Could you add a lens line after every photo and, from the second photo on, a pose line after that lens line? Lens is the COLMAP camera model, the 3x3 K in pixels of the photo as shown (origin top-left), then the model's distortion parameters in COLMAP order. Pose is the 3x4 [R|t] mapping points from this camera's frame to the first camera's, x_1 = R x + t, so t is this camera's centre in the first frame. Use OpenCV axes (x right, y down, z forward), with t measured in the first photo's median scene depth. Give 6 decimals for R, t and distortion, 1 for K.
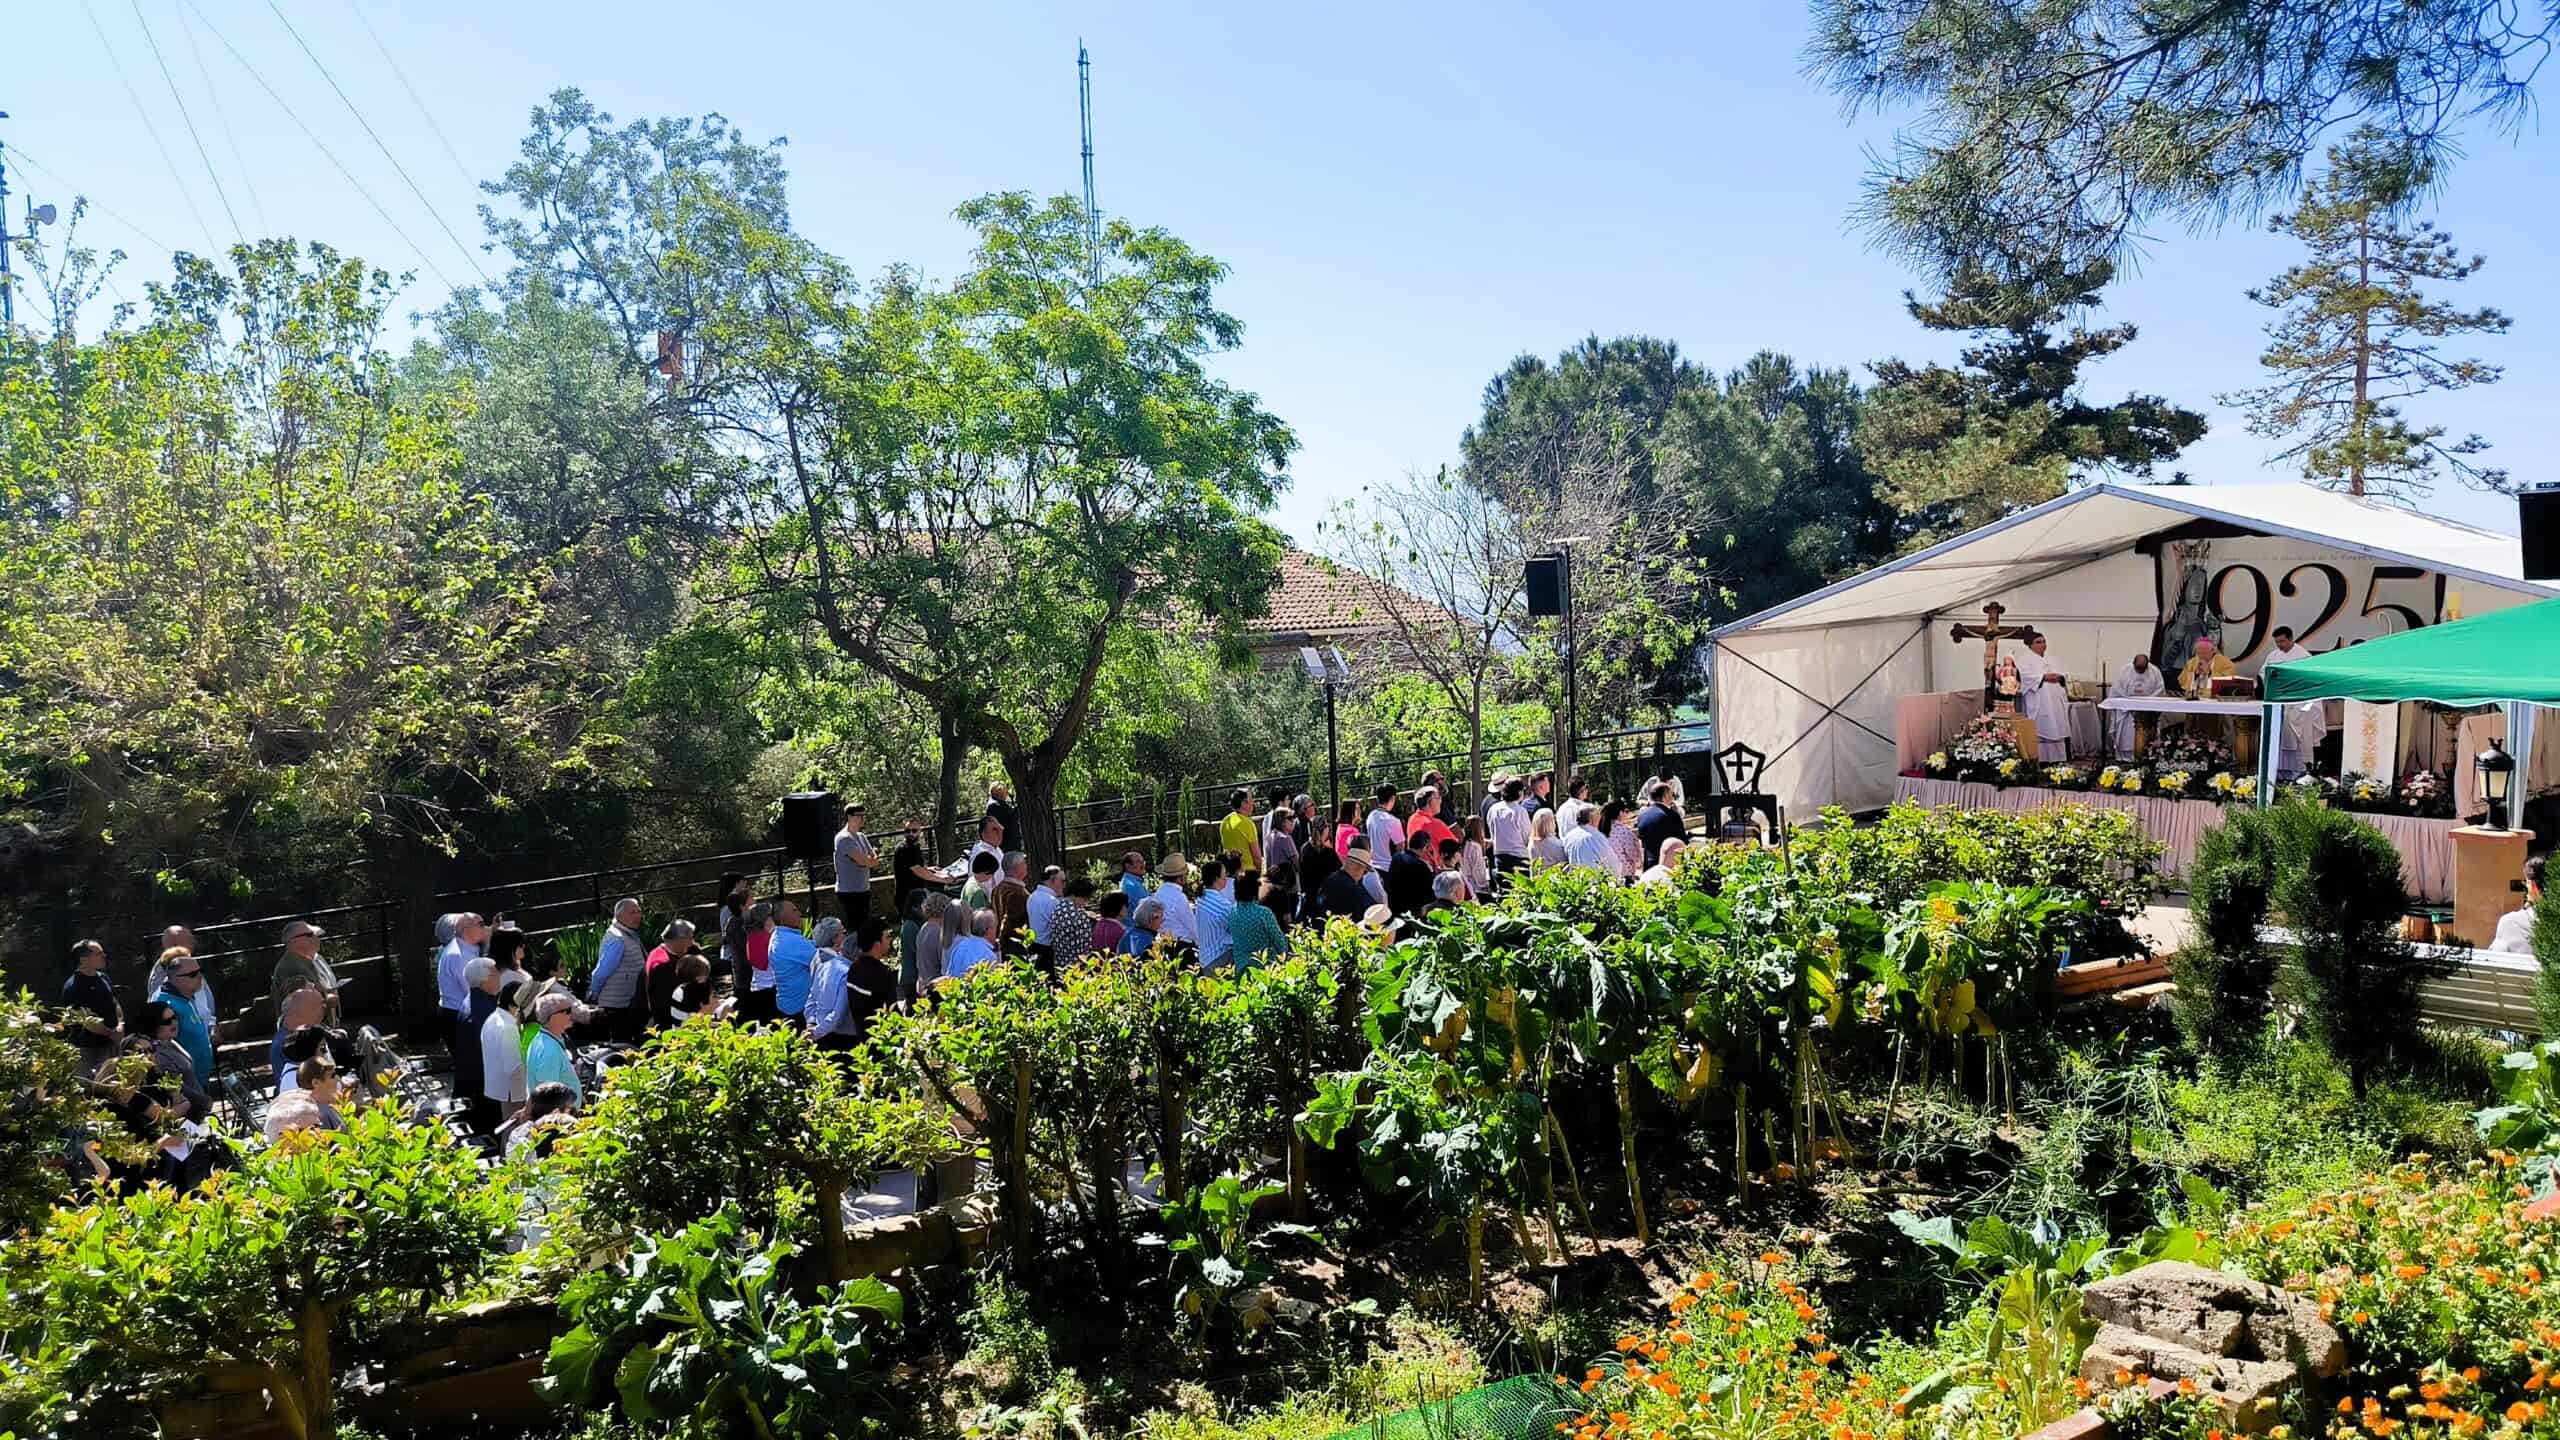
lens RADIAL K [[1776.4, 0, 1262.1], [0, 1776.4, 716.8], [0, 0, 1]] dist [0.053993, -0.050718]
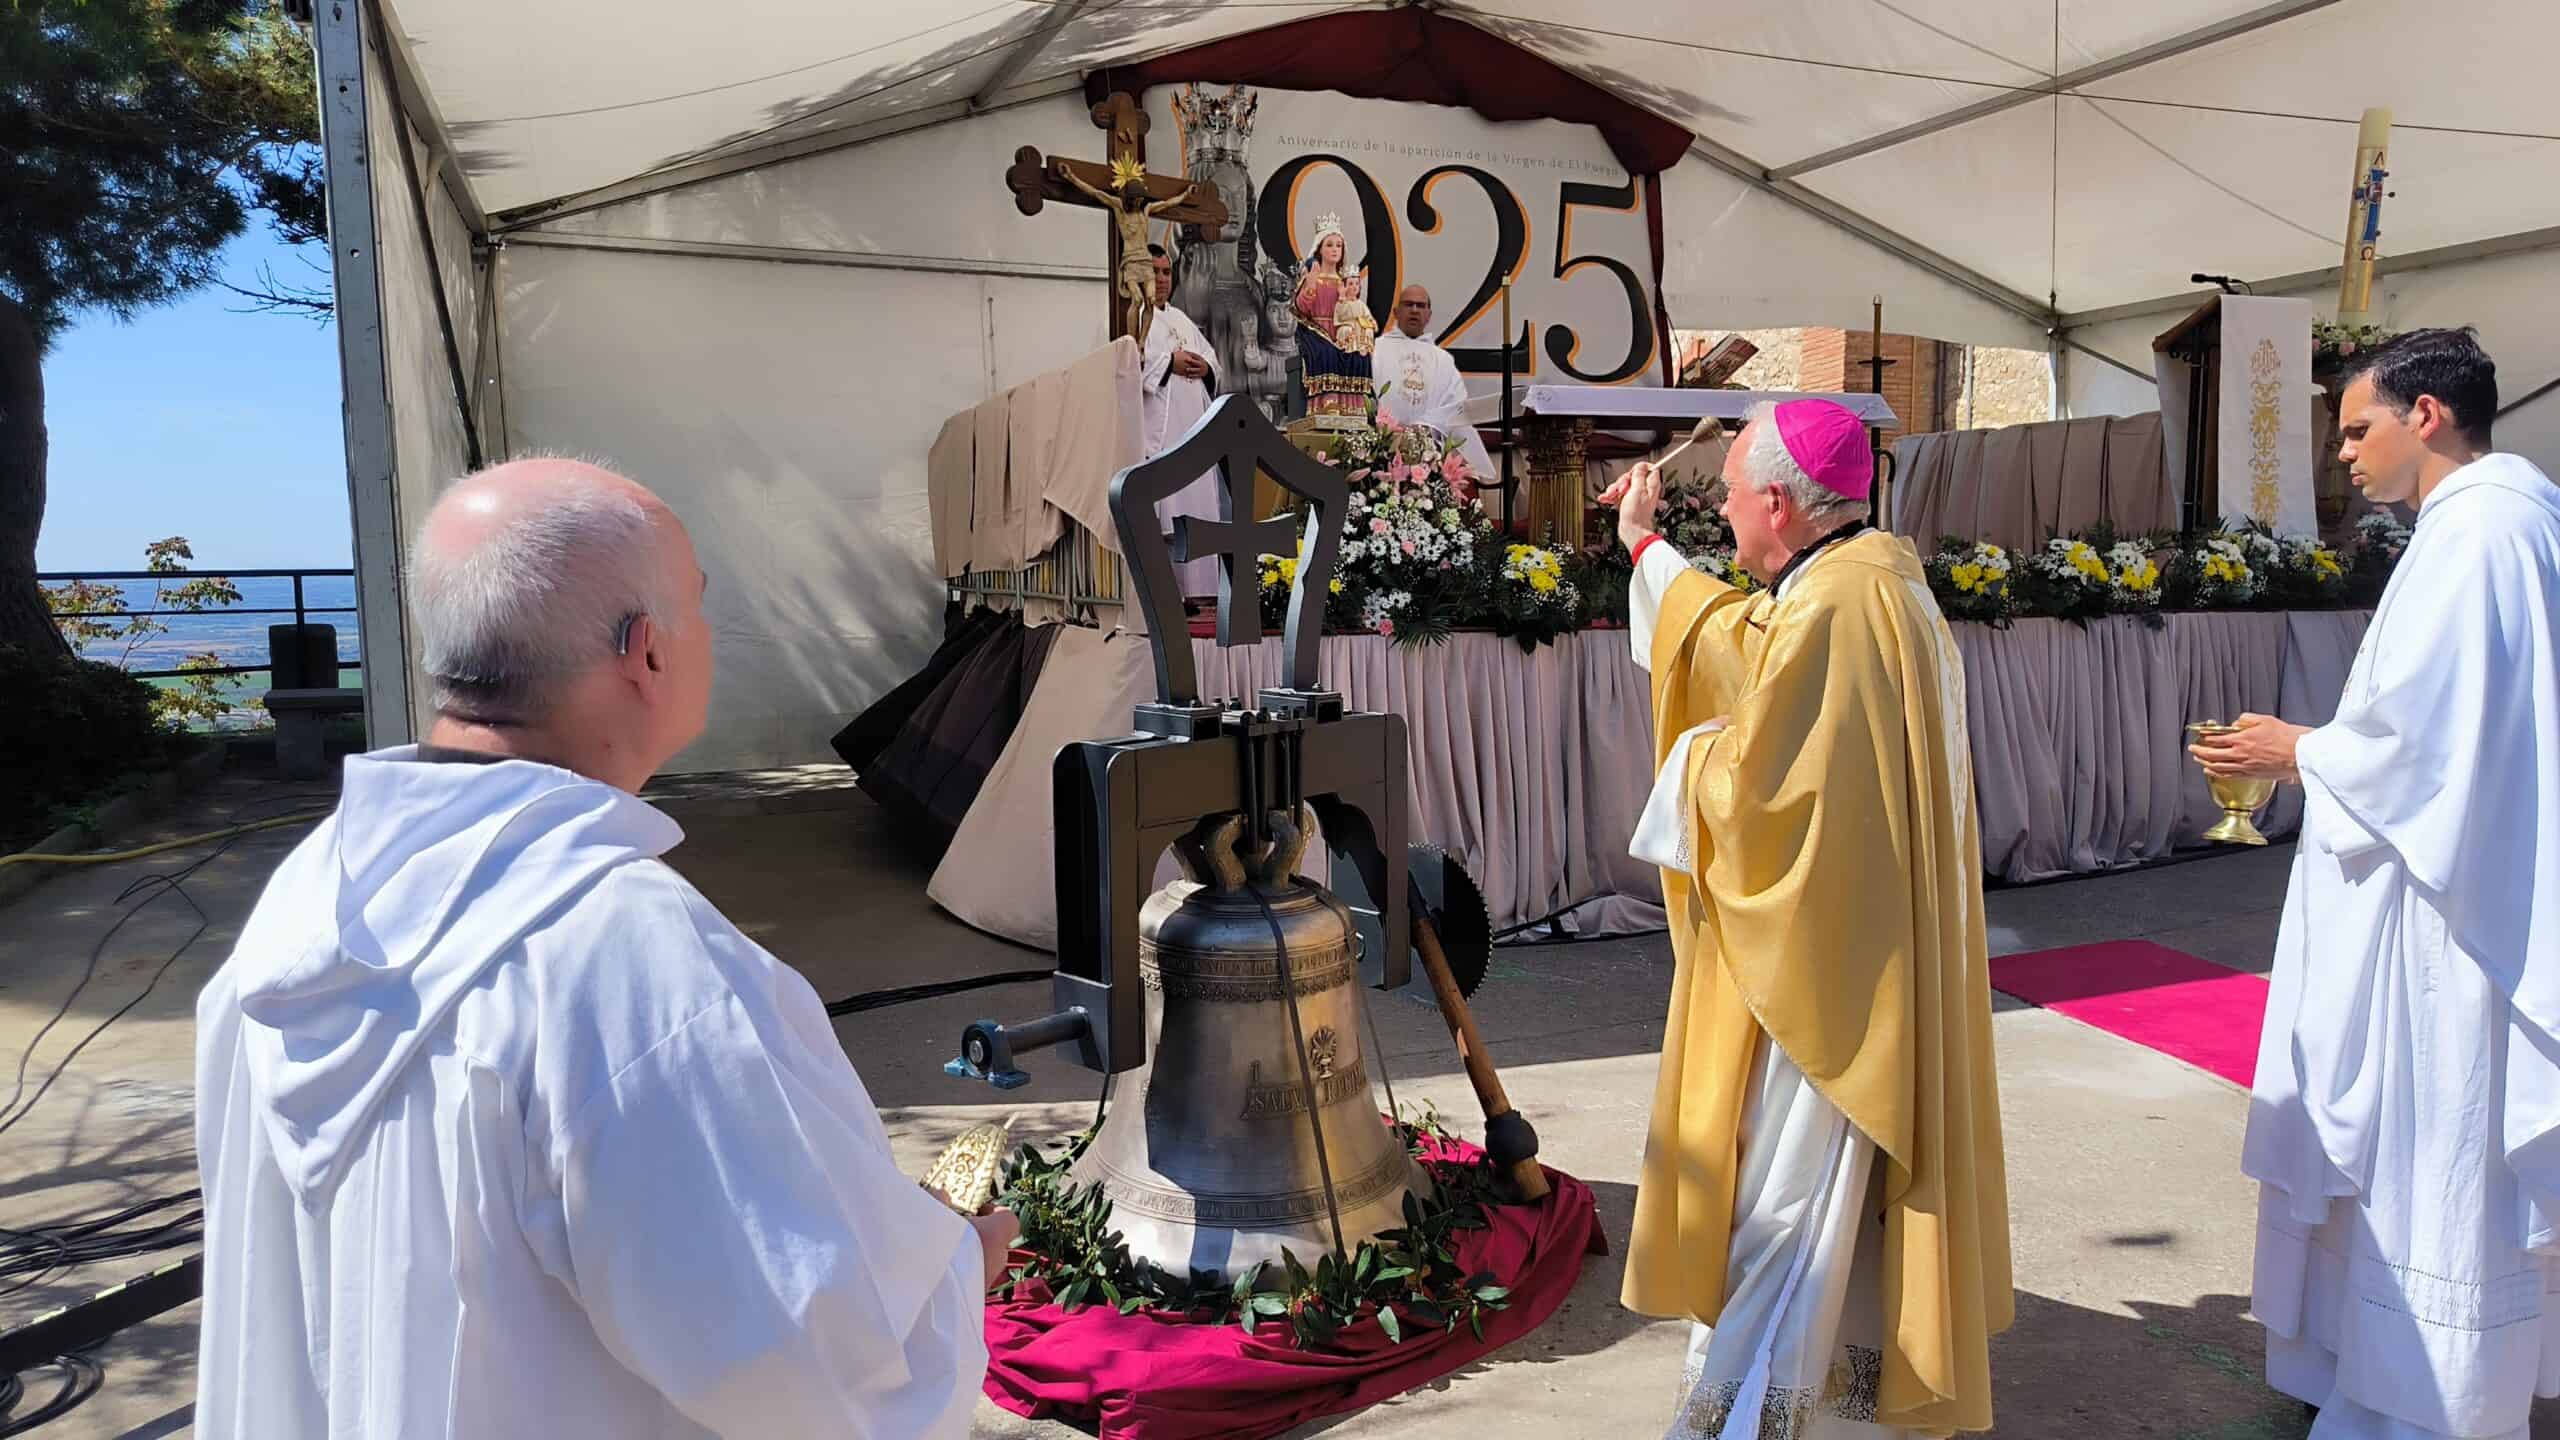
lens RADIAL K [[1776.4, 0, 1267.4], [0, 1776.4, 772.6], [0, 0, 1]] dist [0.053993, -0.050718]
pose [[0.324285, -0.099627, 0.940698, 0.113132], [0.066609, 0.994375, 0.082350, 0.034091], [-0.943611, 0.035954, 0.329097, 0.946255]]
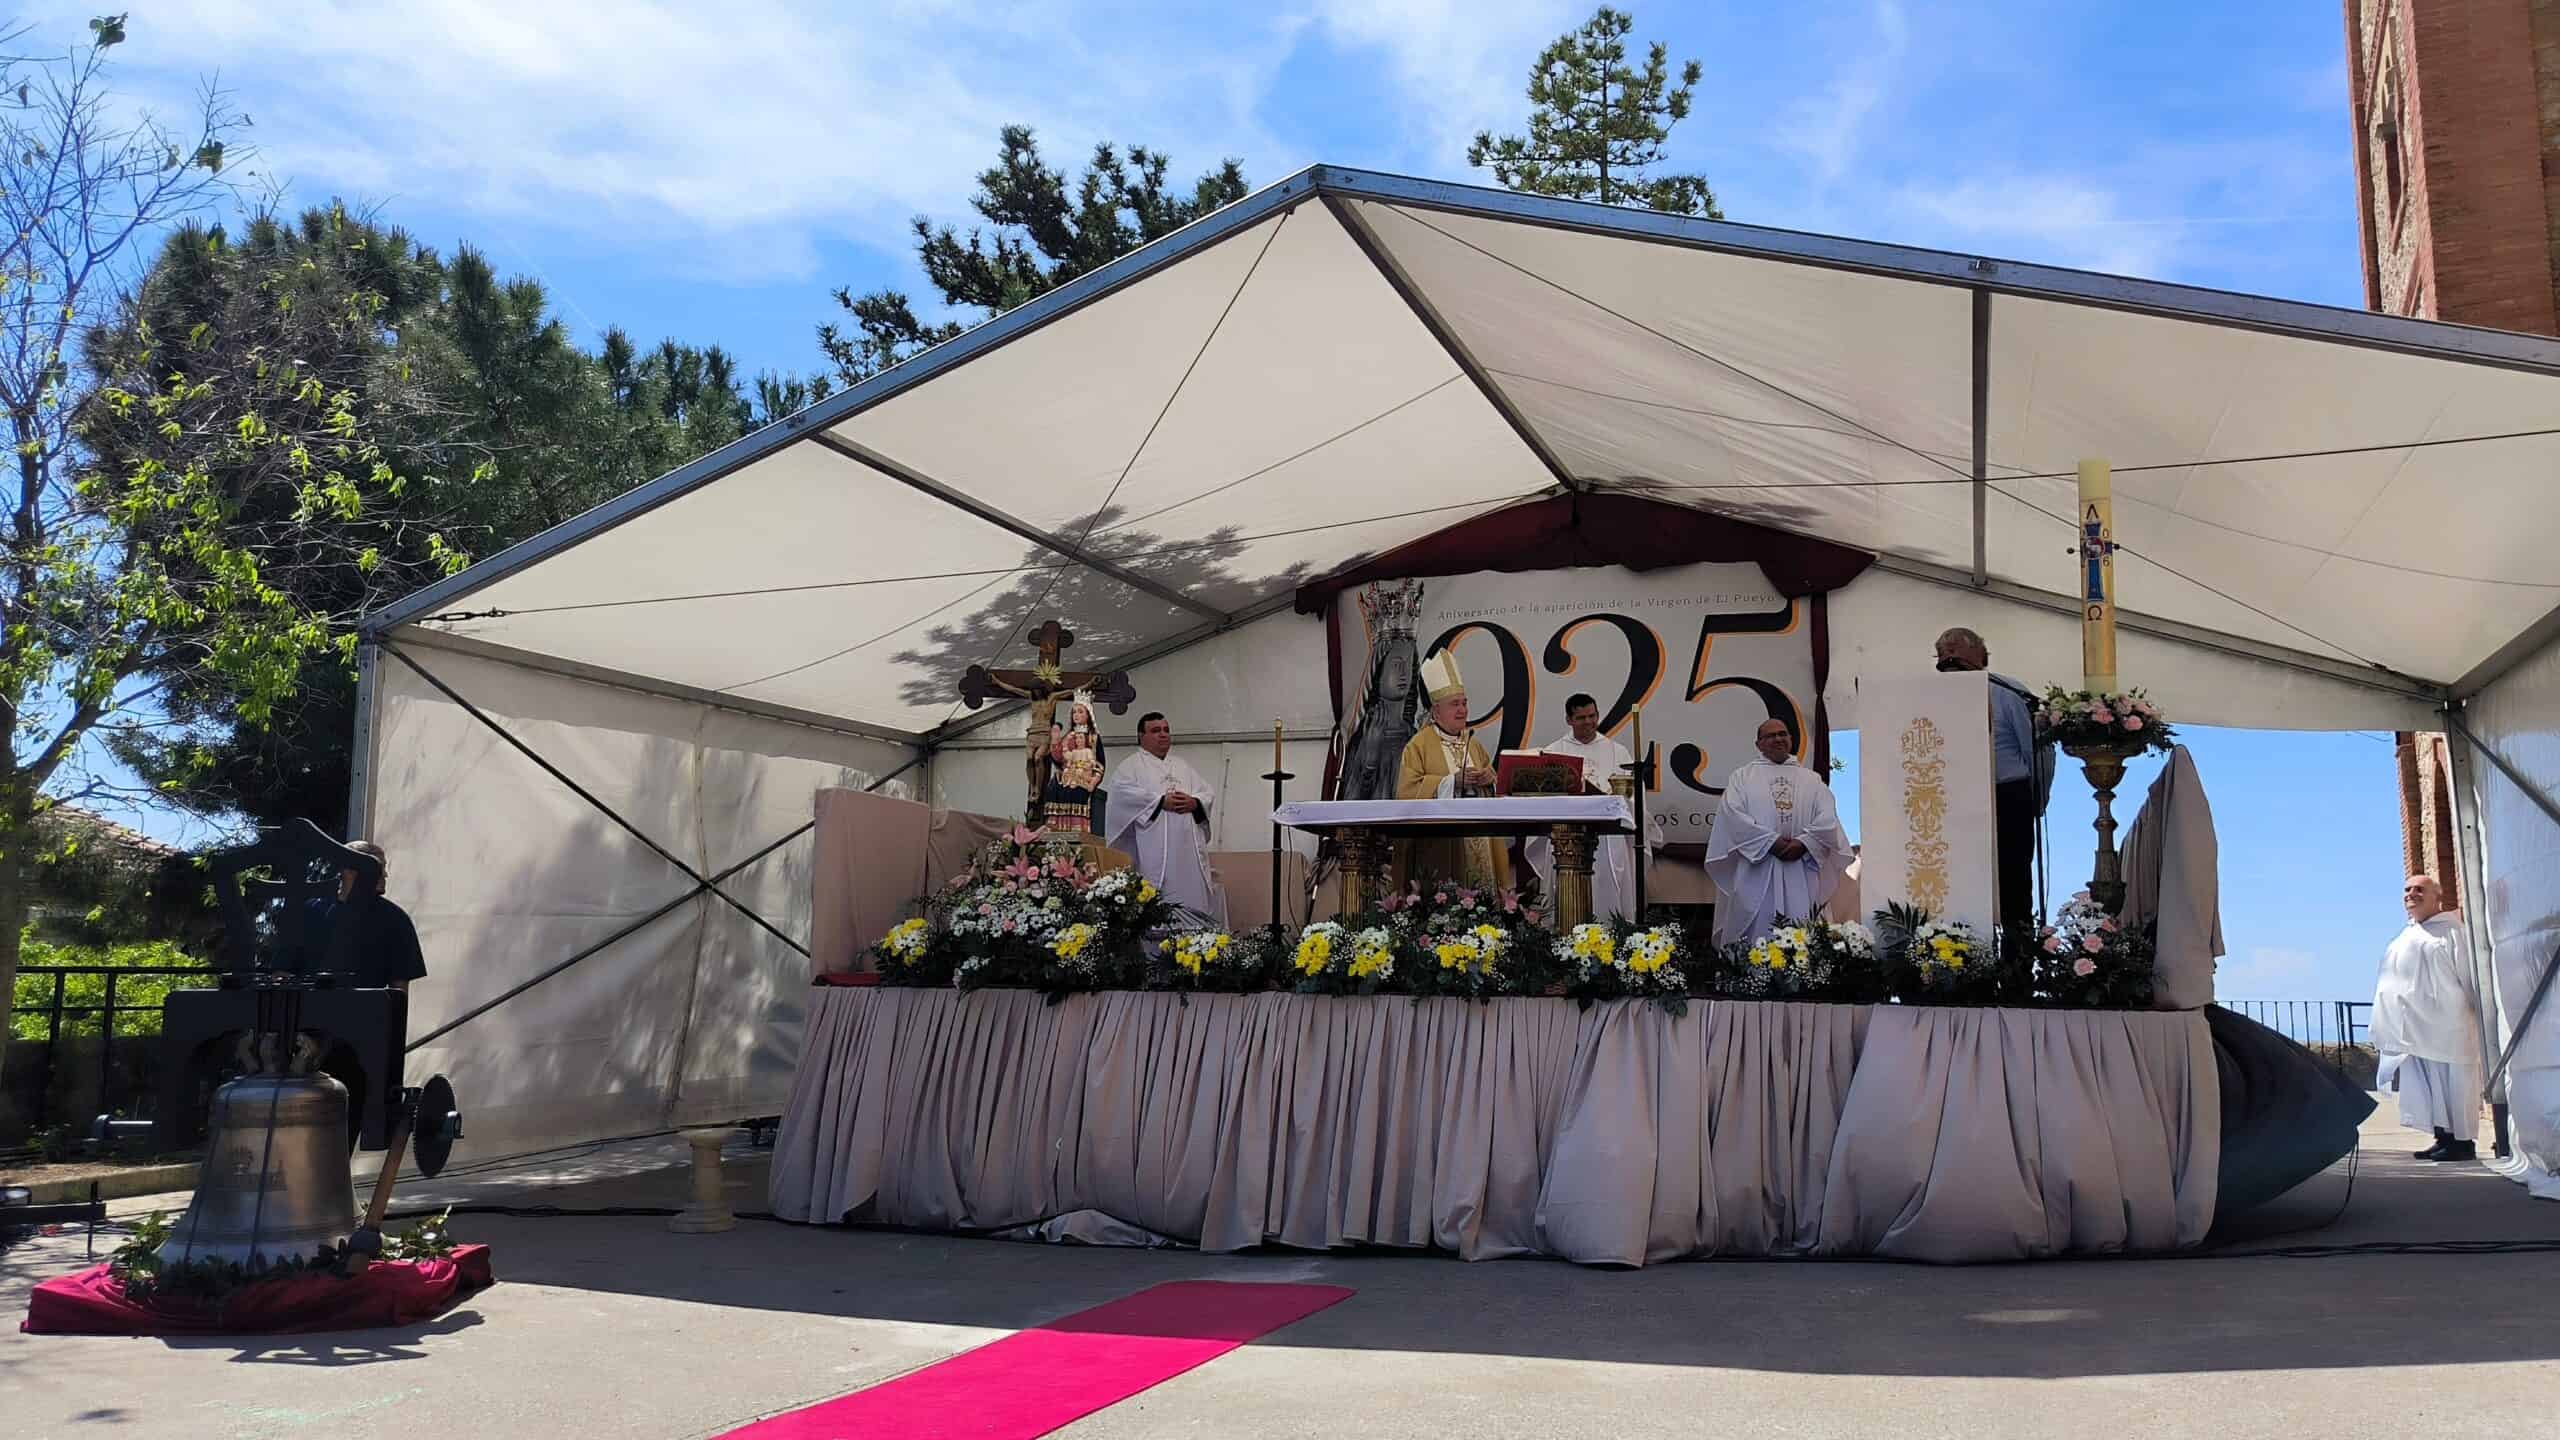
lens RADIAL K [[1776.4, 0, 1267.1], [0, 1776.4, 767.4], [0, 0, 1]] dist [0.053993, -0.050718]
pose [[0.869958, 0.100073, 0.482864, 0.261713], [-0.001431, 0.979700, -0.200464, 0.068369], [-0.493123, 0.173704, 0.852441, 0.640688]]
